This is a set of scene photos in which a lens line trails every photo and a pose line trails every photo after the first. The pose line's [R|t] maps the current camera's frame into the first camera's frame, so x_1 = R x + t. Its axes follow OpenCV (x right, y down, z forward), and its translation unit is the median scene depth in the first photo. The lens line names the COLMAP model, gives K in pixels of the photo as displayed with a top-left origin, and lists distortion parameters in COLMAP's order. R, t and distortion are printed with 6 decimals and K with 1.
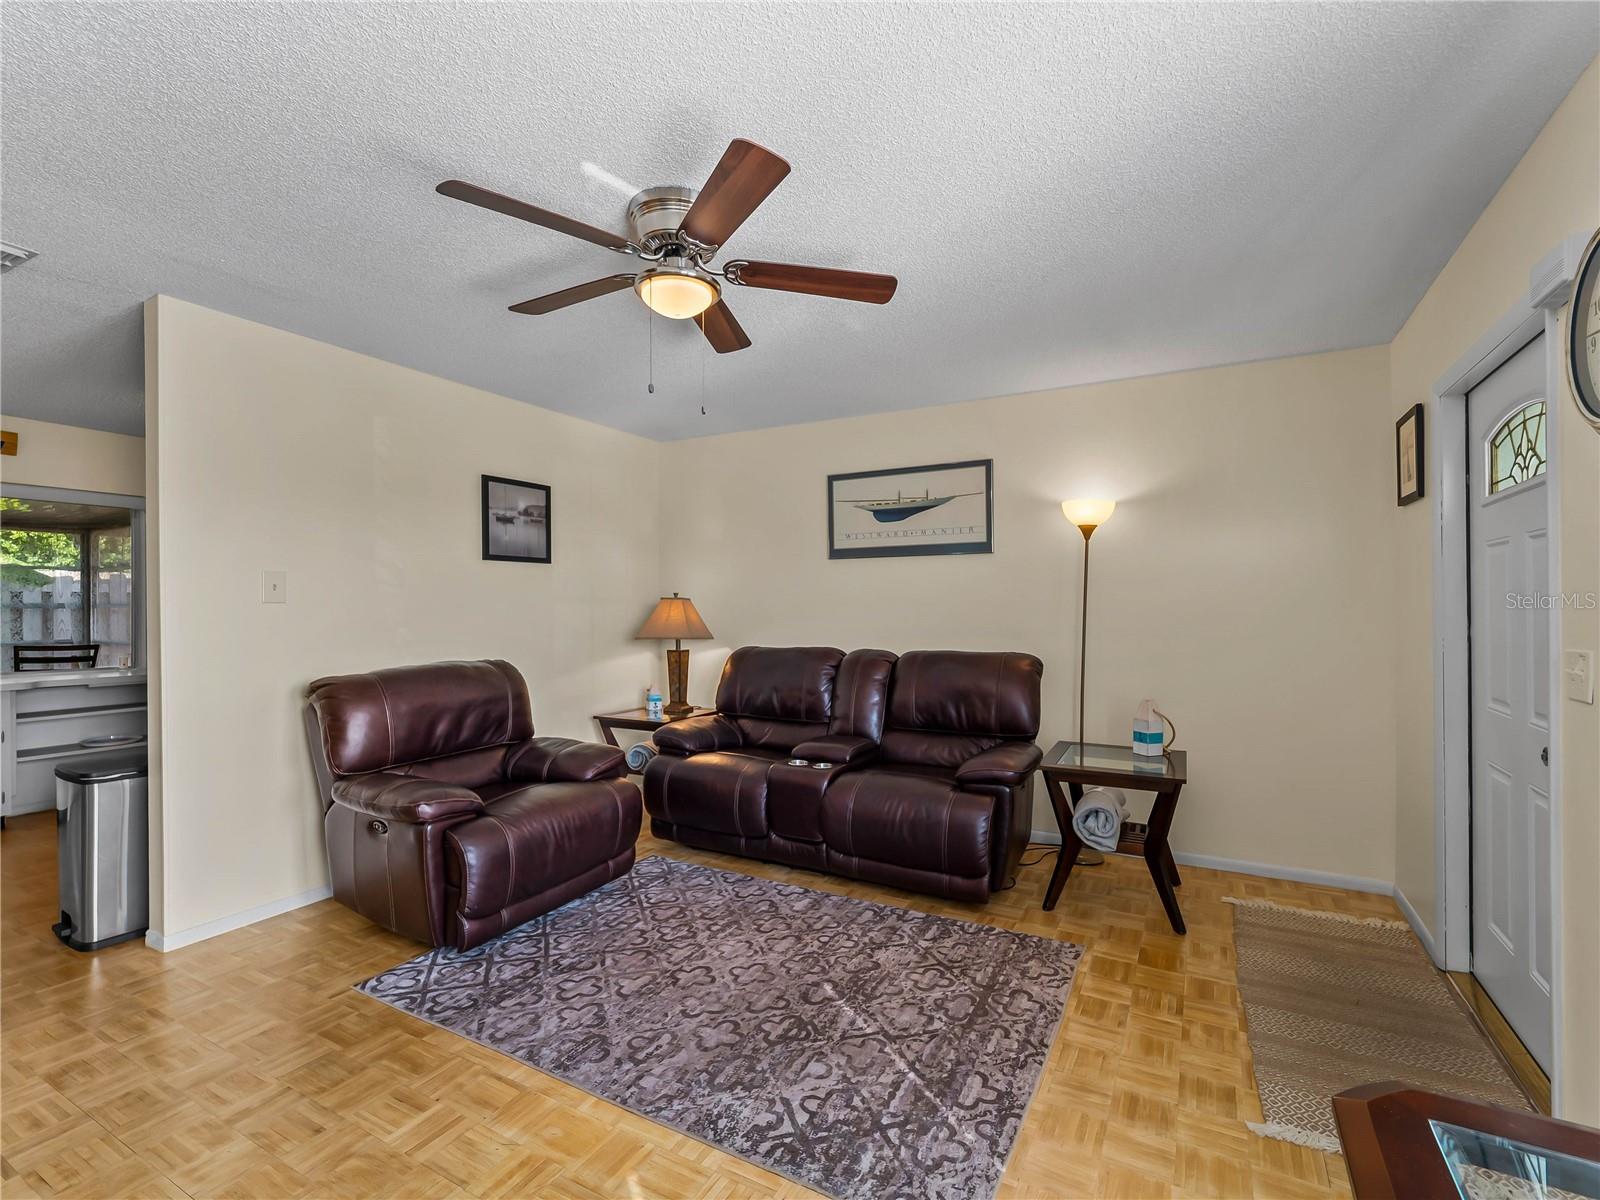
lens RADIAL K [[733.5, 0, 798.0], [0, 733.5, 609.0], [0, 0, 1]] dist [-0.001713, -0.001044]
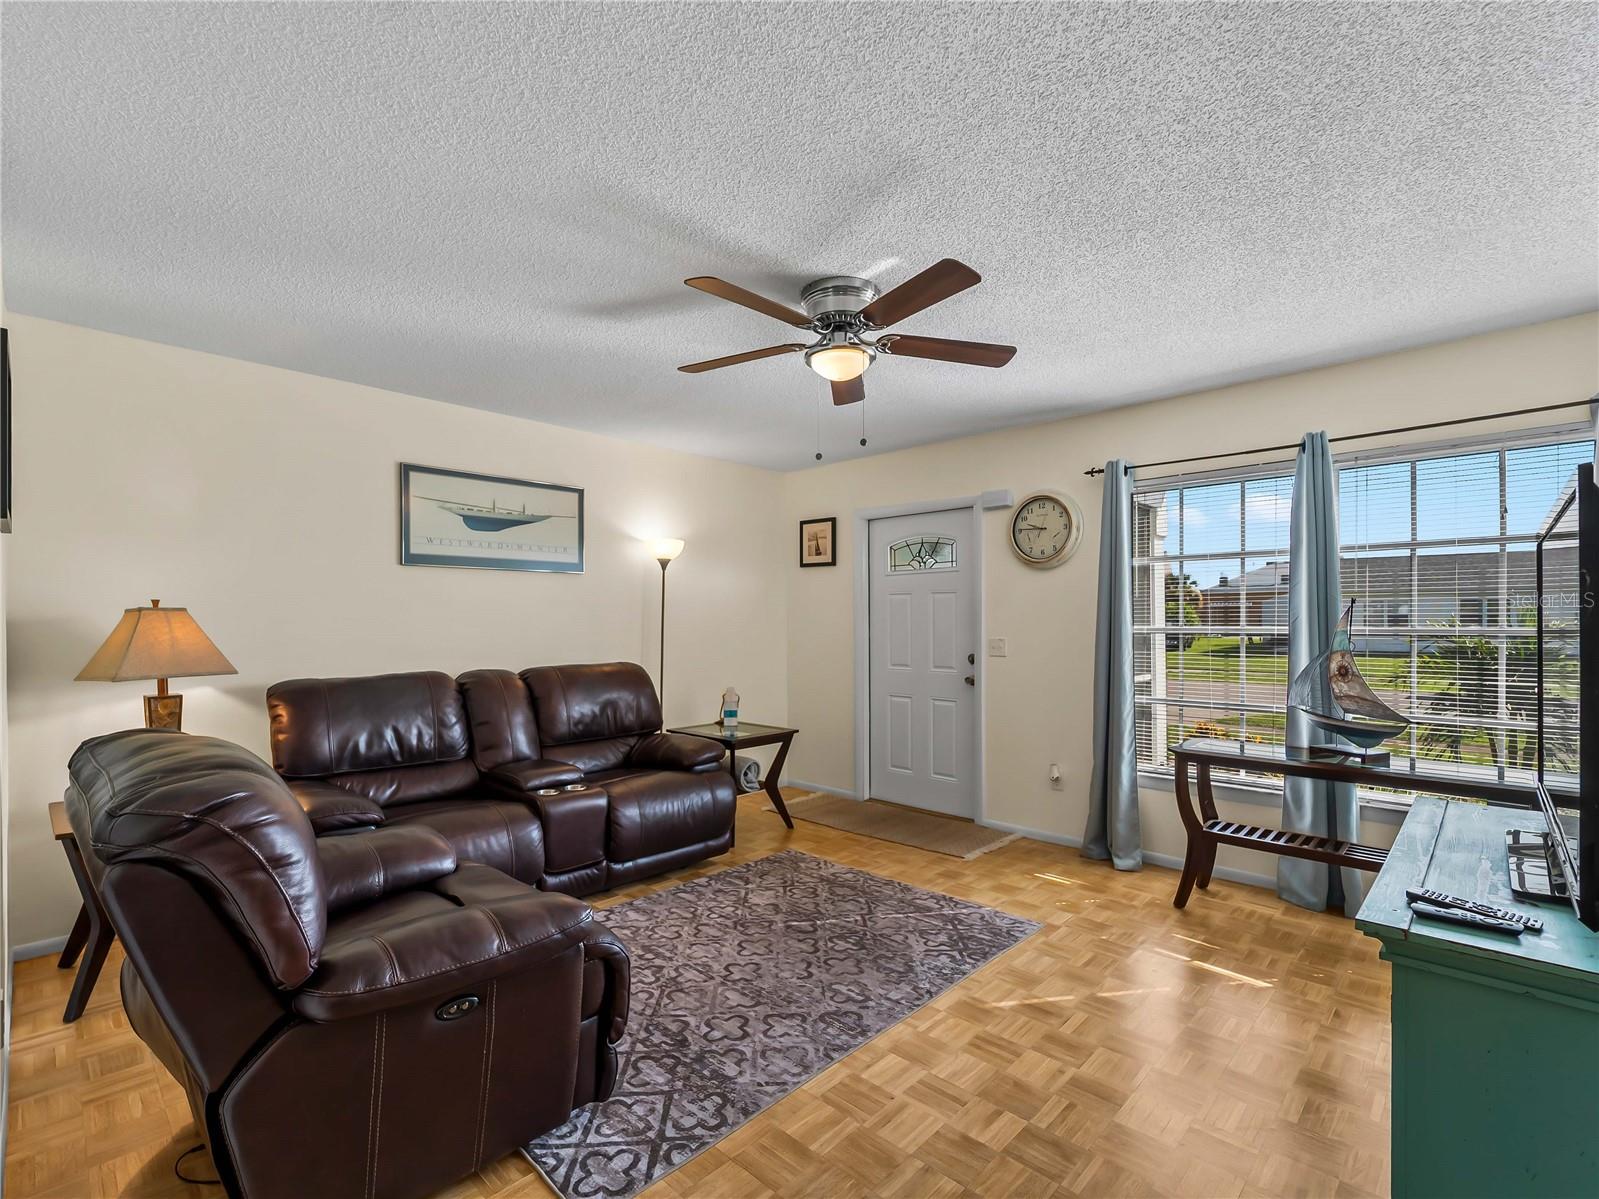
lens RADIAL K [[733.1, 0, 809.2], [0, 733.1, 625.4], [0, 0, 1]] dist [-0.001713, -0.001044]
pose [[0.251716, -0.003393, 0.967795, -1.132959], [0.006501, 0.999977, 0.001815, 0.001200], [-0.967779, 0.005835, 0.251732, 0.634217]]
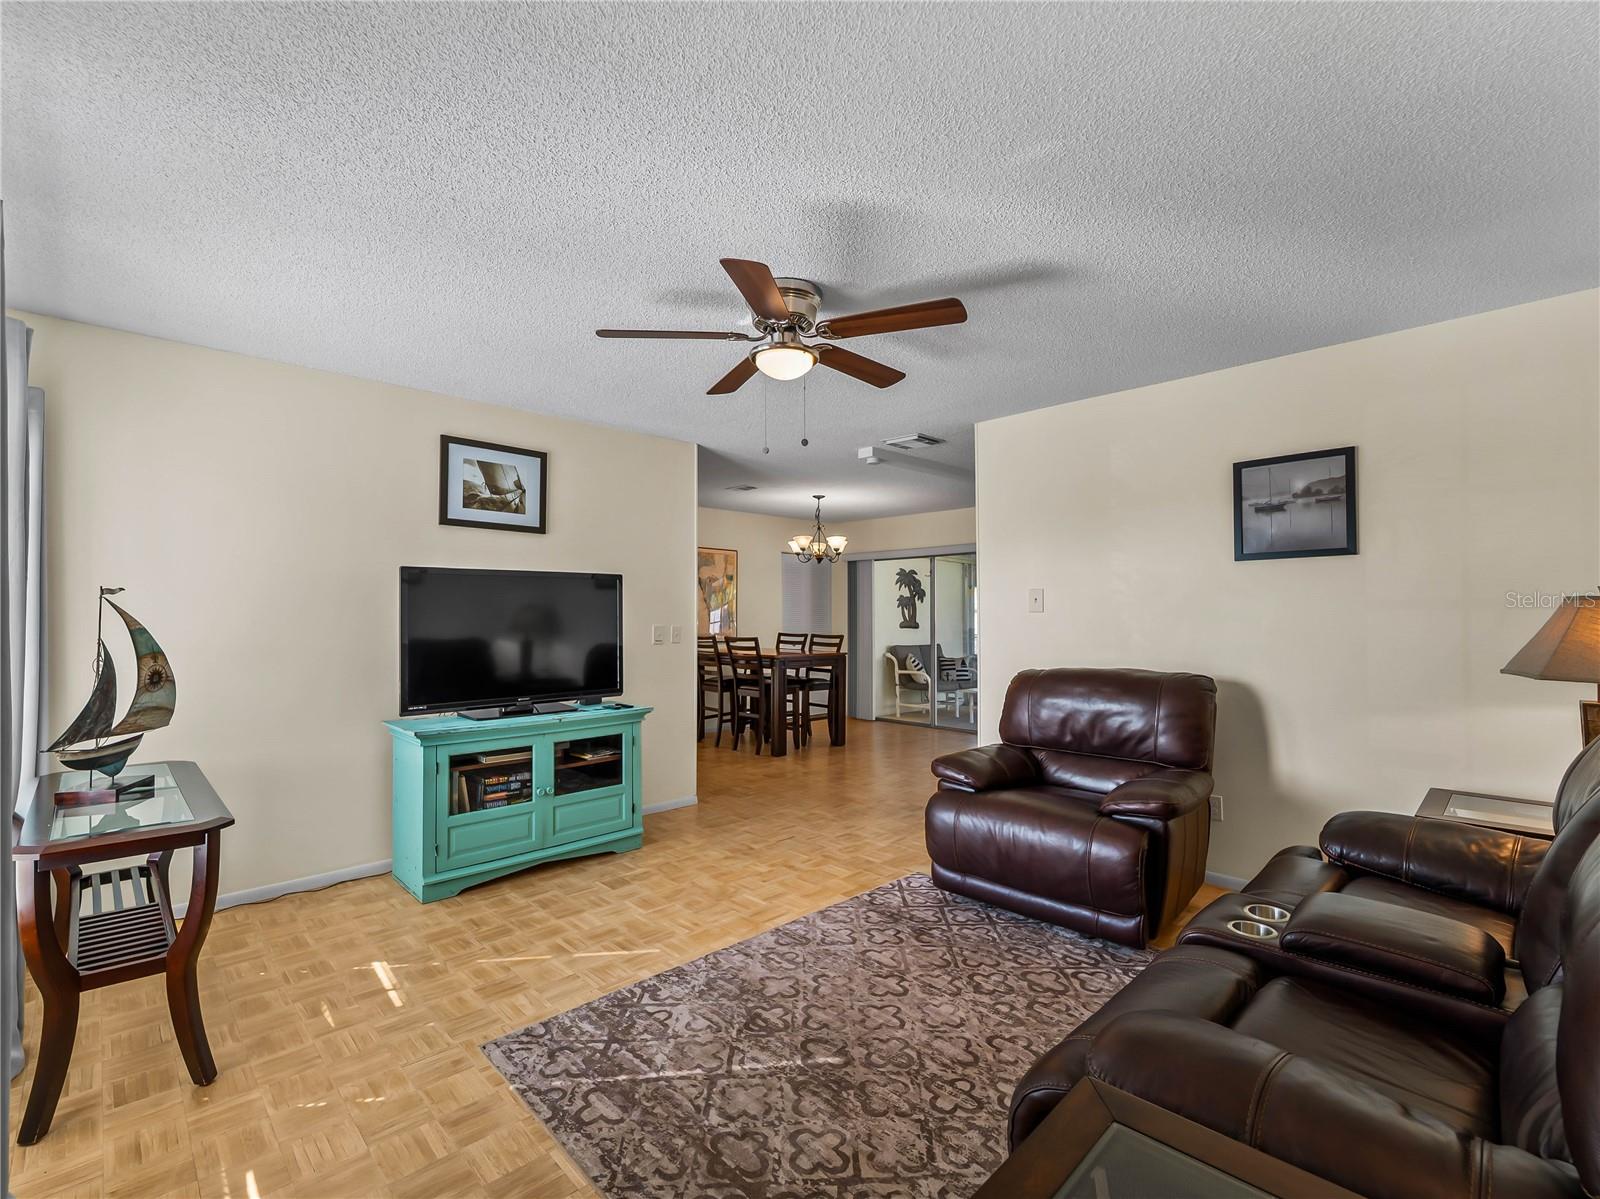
lens RADIAL K [[733.5, 0, 809.9], [0, 733.5, 609.9], [0, 0, 1]] dist [-0.001713, -0.001044]
pose [[-0.285688, -0.005291, -0.958308, 0.841110], [-0.004371, 0.999982, -0.004218, -0.004694], [0.958313, 0.002983, -0.285706, 1.176233]]
